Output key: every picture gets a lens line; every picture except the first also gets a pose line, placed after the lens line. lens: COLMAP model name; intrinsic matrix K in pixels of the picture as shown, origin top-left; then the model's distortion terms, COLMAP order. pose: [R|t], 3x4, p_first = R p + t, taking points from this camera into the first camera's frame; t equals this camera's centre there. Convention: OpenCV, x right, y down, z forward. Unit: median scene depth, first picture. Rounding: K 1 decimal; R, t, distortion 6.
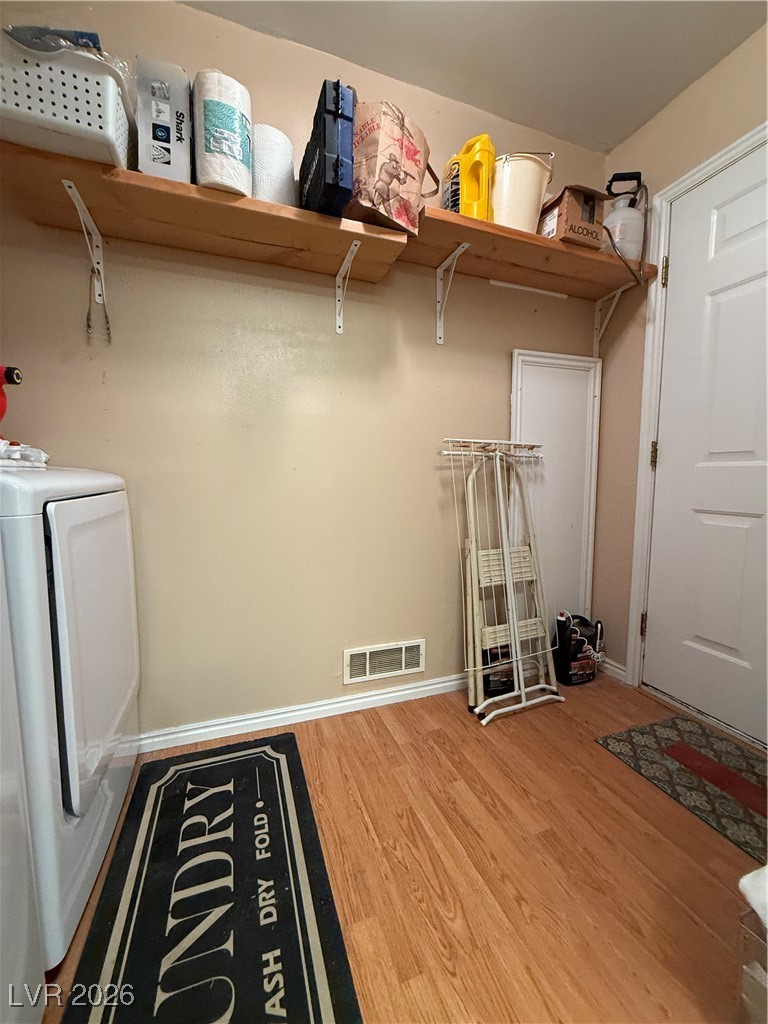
lens RADIAL K [[407.1, 0, 381.4], [0, 407.1, 513.4], [0, 0, 1]] dist [0.000434, -0.000377]
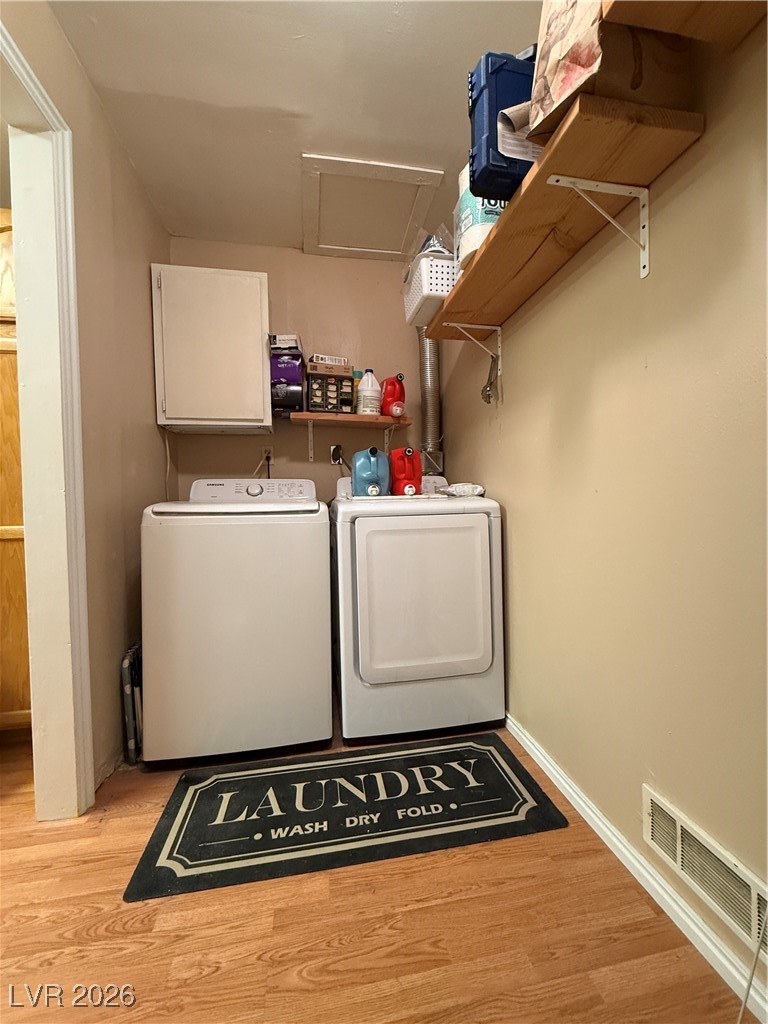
lens RADIAL K [[407.1, 0, 385.5], [0, 407.1, 513.6], [0, 0, 1]] dist [0.000434, -0.000377]
pose [[-0.168134, 0.025636, -0.985431, 0.866614], [-0.068191, 0.996965, 0.037571, -0.098519], [0.983403, 0.073515, -0.165876, 1.053787]]
